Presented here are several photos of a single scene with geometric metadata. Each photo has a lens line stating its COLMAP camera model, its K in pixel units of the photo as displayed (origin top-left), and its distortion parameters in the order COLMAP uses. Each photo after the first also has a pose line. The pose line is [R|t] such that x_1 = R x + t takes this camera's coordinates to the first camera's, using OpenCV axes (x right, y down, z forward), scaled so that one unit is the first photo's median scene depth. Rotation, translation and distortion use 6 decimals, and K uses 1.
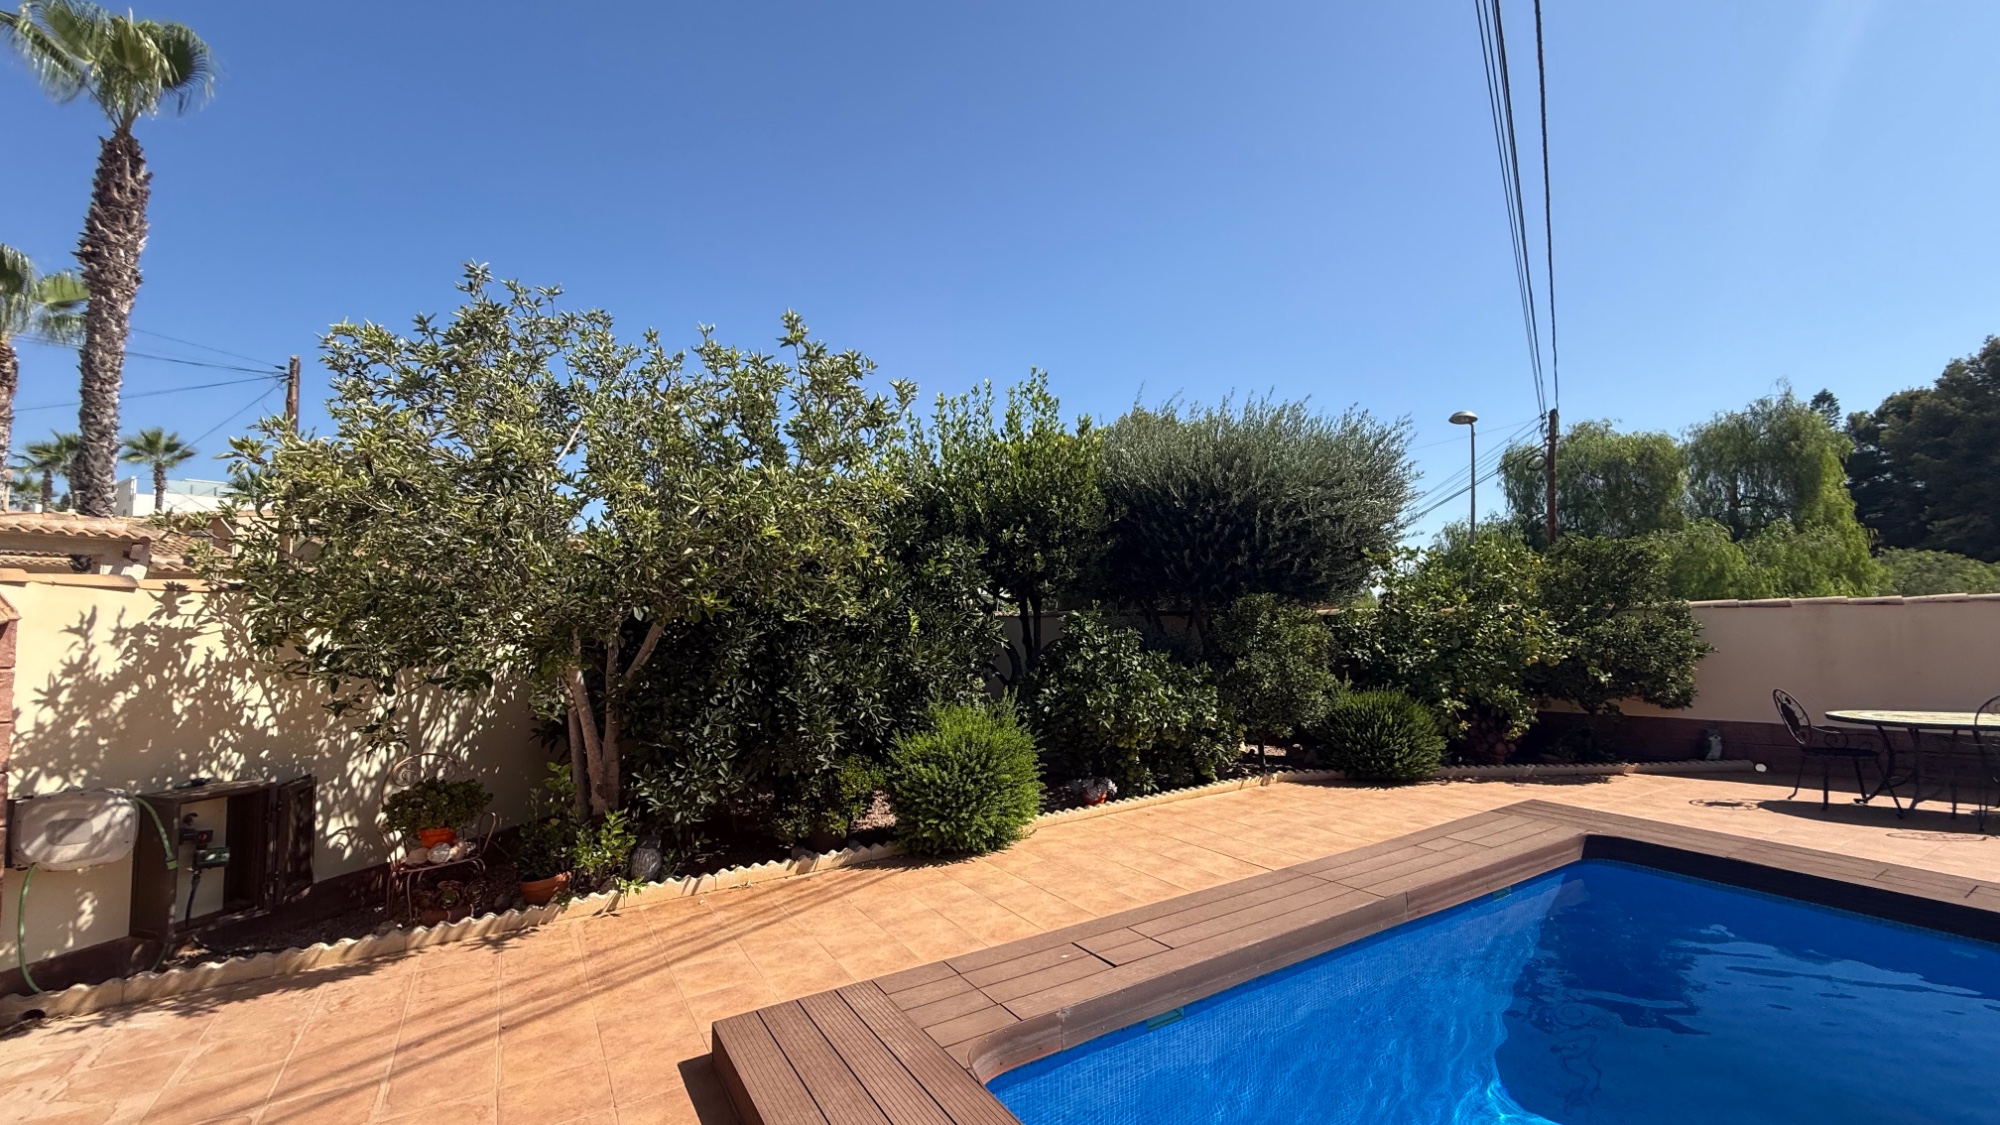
lens RADIAL K [[801.9, 0, 1000.7], [0, 801.9, 559.0], [0, 0, 1]] dist [-0.000812, 0.001473]
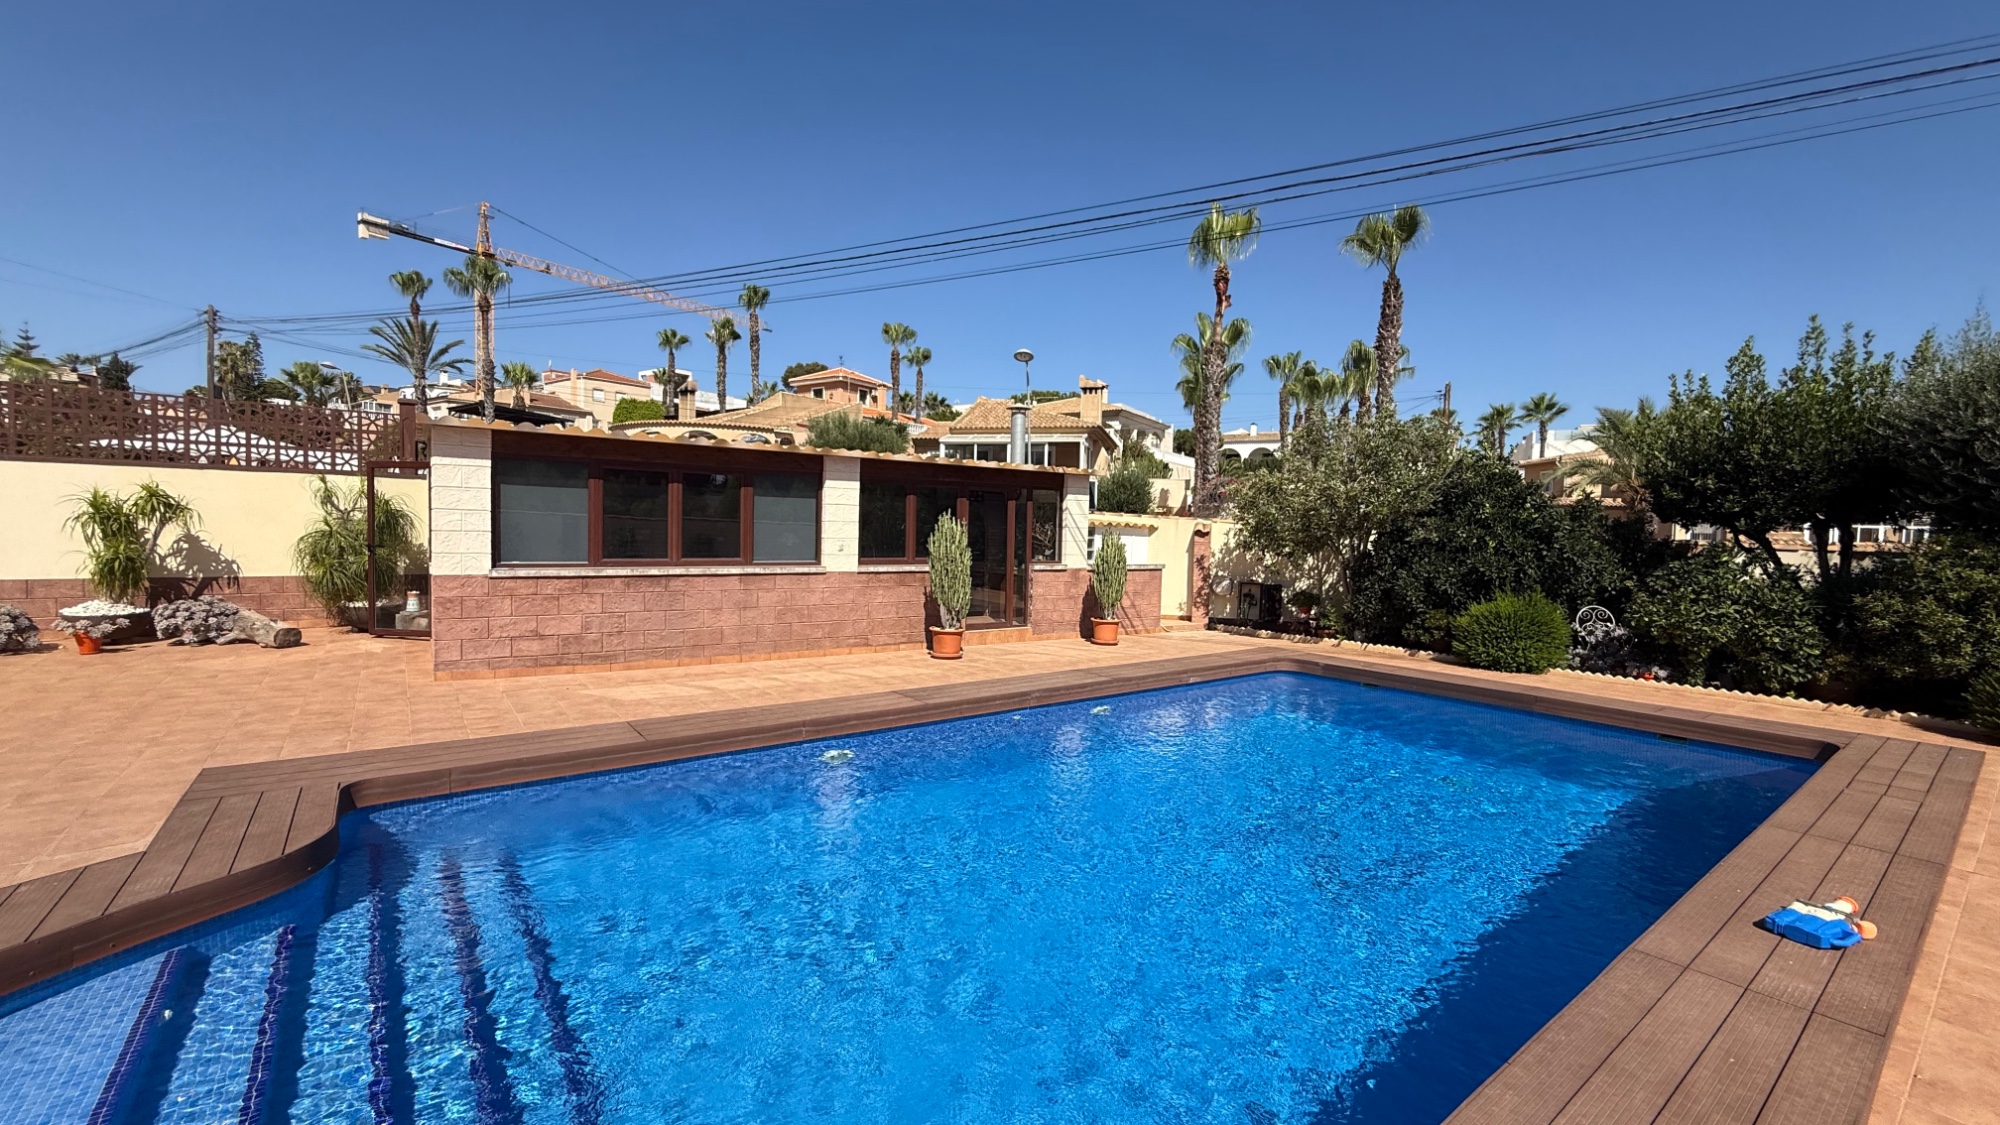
lens RADIAL K [[801.9, 0, 993.1], [0, 801.9, 561.2], [0, 0, 1]] dist [-0.000812, 0.001473]
pose [[0.092394, 0.058341, -0.994012, 1.591202], [0.040222, 0.997249, 0.062269, -0.041111], [0.994910, -0.045734, 0.089793, -0.280912]]
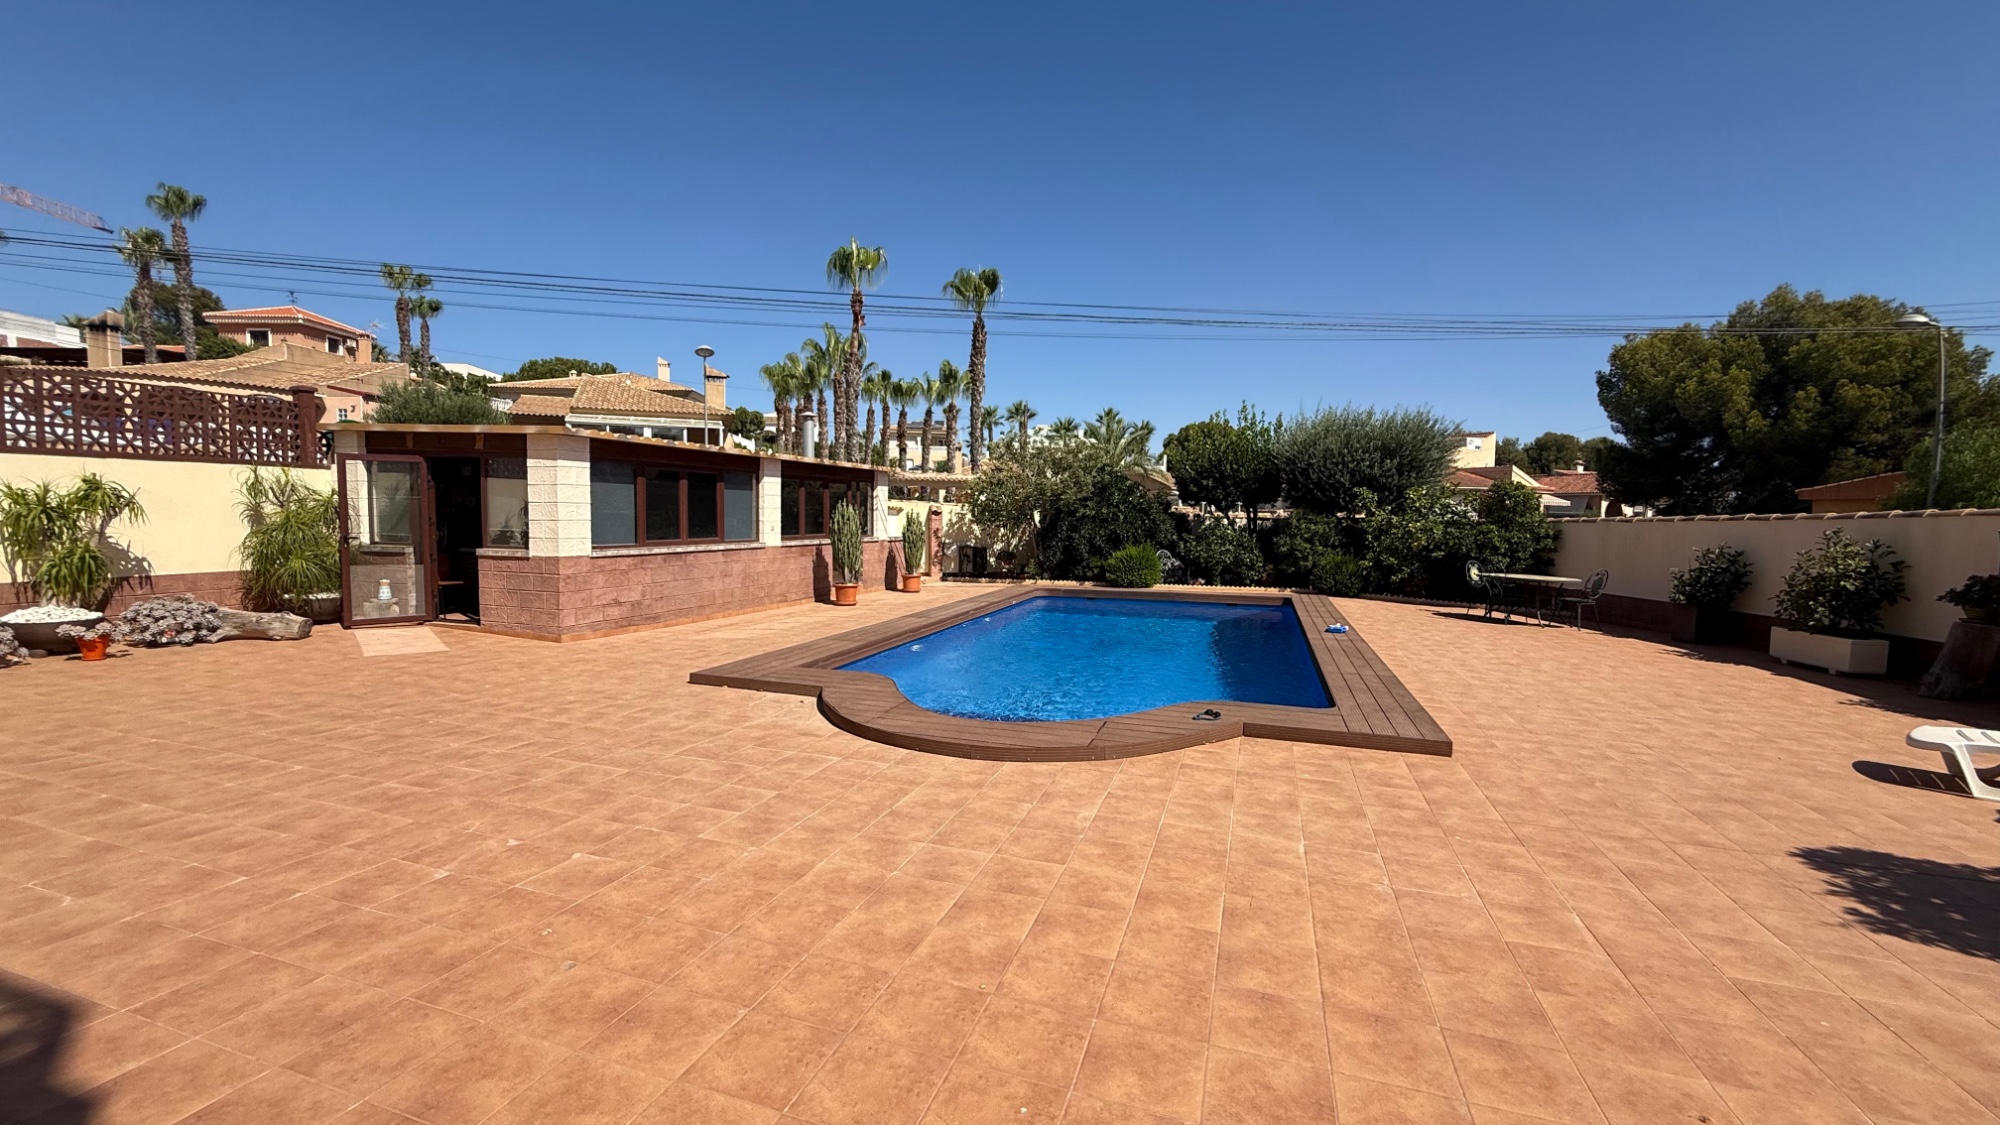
lens RADIAL K [[801.9, 0, 993.7], [0, 801.9, 561.7], [0, 0, 1]] dist [-0.000812, 0.001473]
pose [[0.645248, 0.067316, -0.761001, 1.977672], [0.029471, 0.993176, 0.112842, -0.117121], [0.763404, -0.095239, 0.638861, -1.409094]]
